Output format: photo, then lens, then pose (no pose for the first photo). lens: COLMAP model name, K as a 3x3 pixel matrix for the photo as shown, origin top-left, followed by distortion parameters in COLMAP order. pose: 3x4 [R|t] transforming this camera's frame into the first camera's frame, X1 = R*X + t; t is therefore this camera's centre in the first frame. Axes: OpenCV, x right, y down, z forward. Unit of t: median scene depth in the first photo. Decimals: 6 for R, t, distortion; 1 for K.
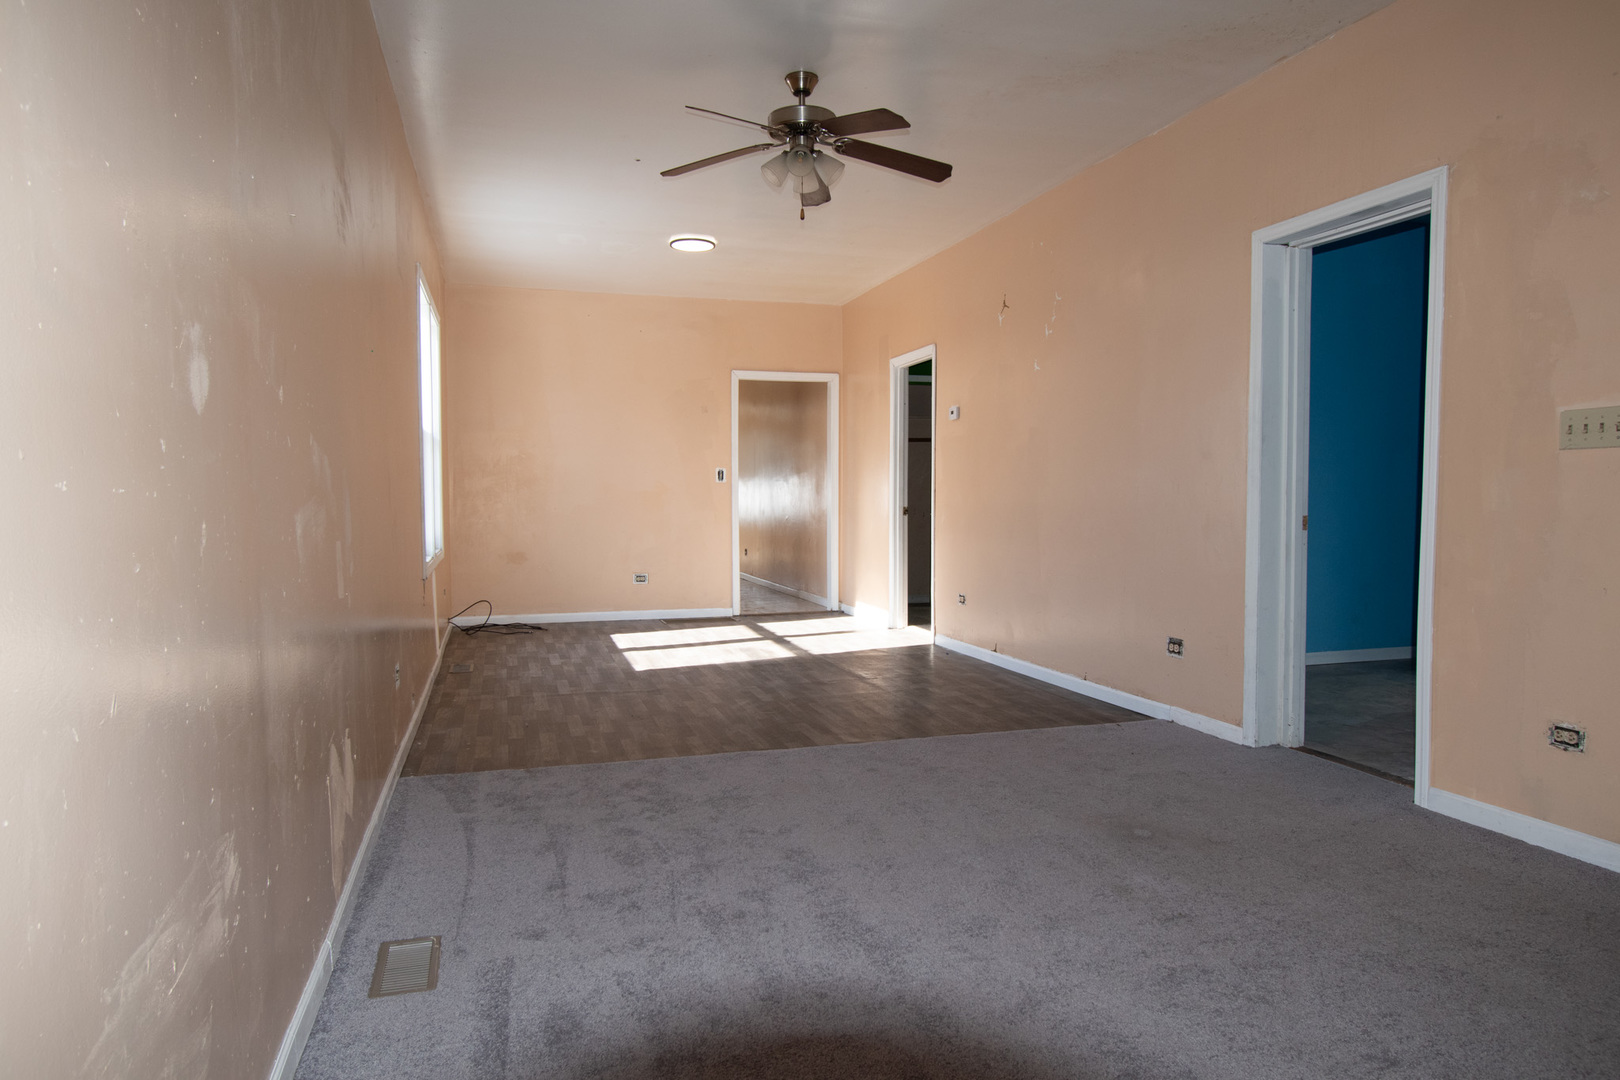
lens RADIAL K [[1032.6, 0, 811.0], [0, 1032.6, 532.8], [0, 0, 1]] dist [0.003819, -0.002454]
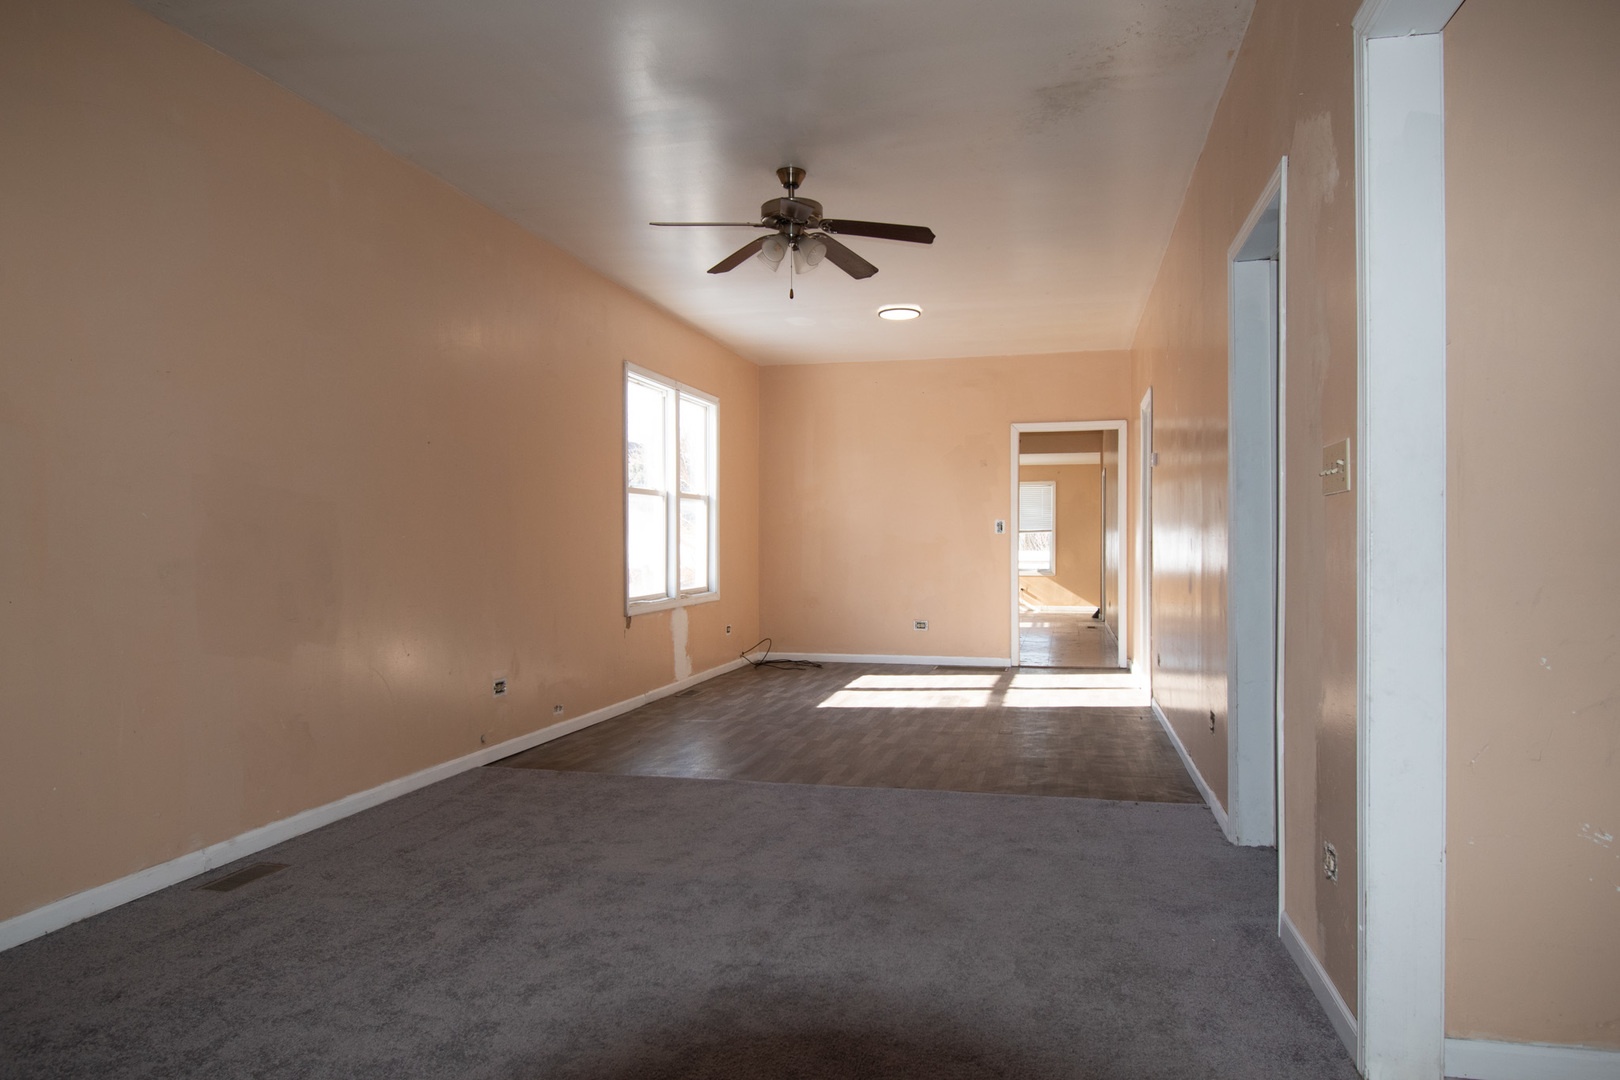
lens RADIAL K [[1032.6, 0, 851.8], [0, 1032.6, 541.9], [0, 0, 1]] dist [0.003819, -0.002454]
pose [[0.863908, -0.000685, -0.503650, 0.347718], [-0.018178, 0.999305, -0.032540, -0.005924], [0.503322, 0.037267, 0.863295, 0.054351]]
